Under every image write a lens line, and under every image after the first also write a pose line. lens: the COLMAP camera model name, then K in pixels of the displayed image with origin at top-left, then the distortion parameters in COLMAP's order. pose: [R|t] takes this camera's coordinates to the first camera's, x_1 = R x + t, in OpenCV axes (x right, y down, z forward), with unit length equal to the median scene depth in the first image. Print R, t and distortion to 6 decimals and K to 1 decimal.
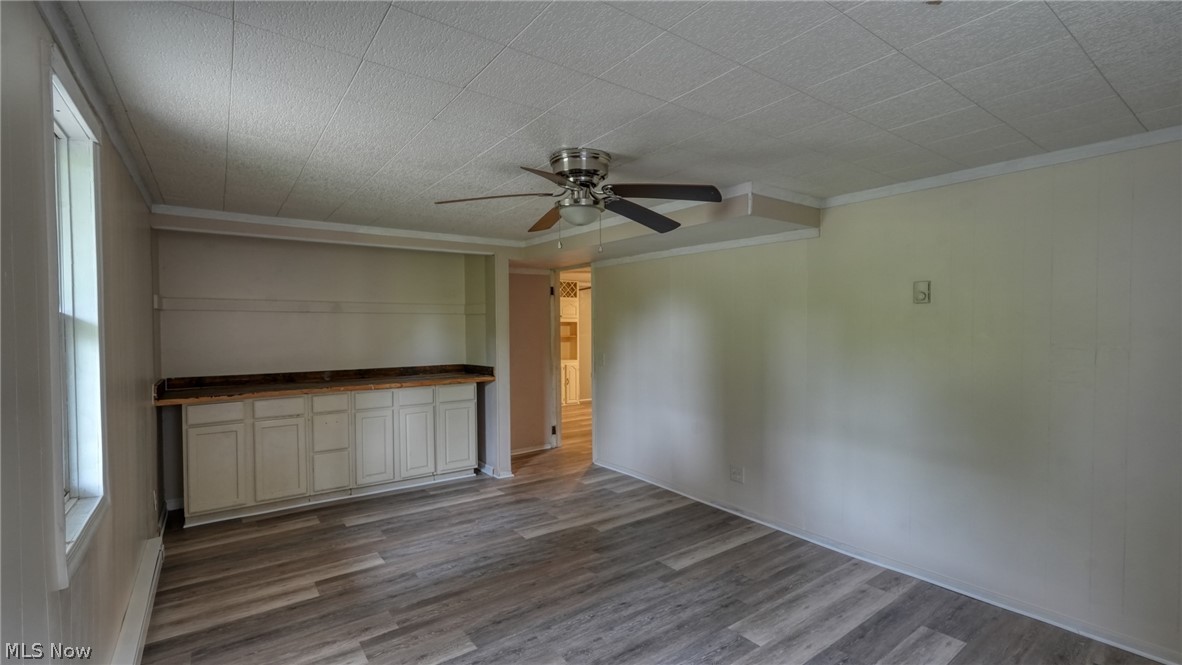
lens RADIAL K [[514.0, 0, 588.5], [0, 514.0, 335.5], [0, 0, 1]] dist [-0.007498, 0.003107]
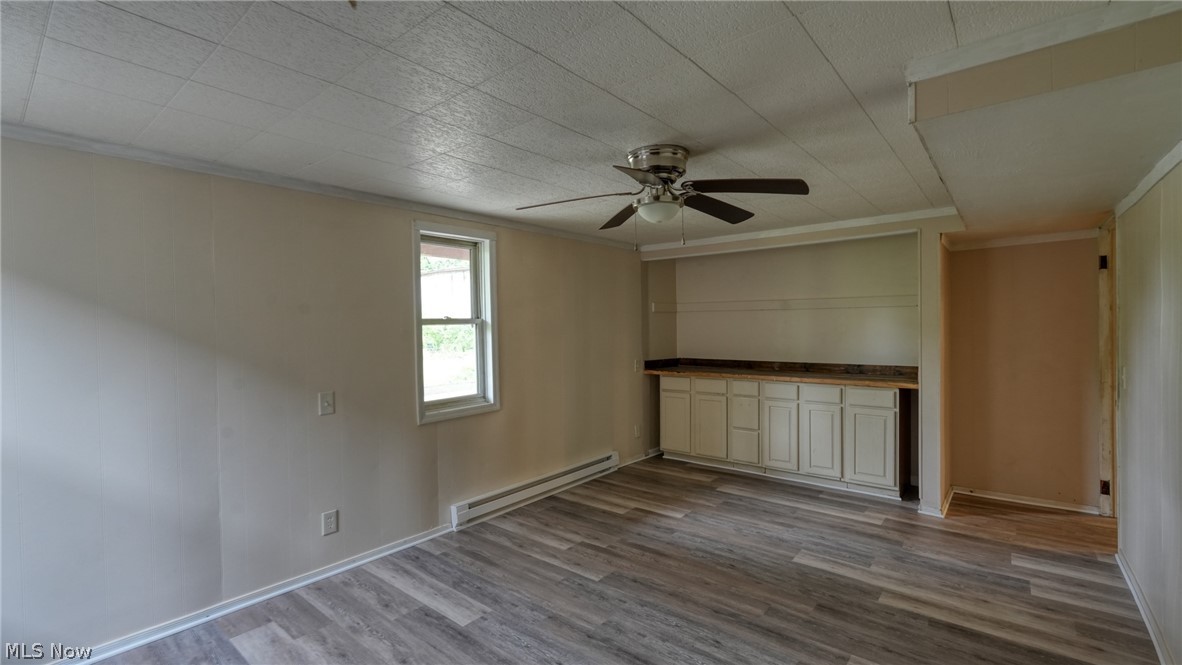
lens RADIAL K [[514.0, 0, 589.7], [0, 514.0, 328.4], [0, 0, 1]] dist [-0.007498, 0.003107]
pose [[0.258956, 0.008146, -0.965855, 0.589019], [-0.006591, 0.999956, 0.006666, -0.011096], [0.965867, 0.004639, 0.258998, 0.388425]]
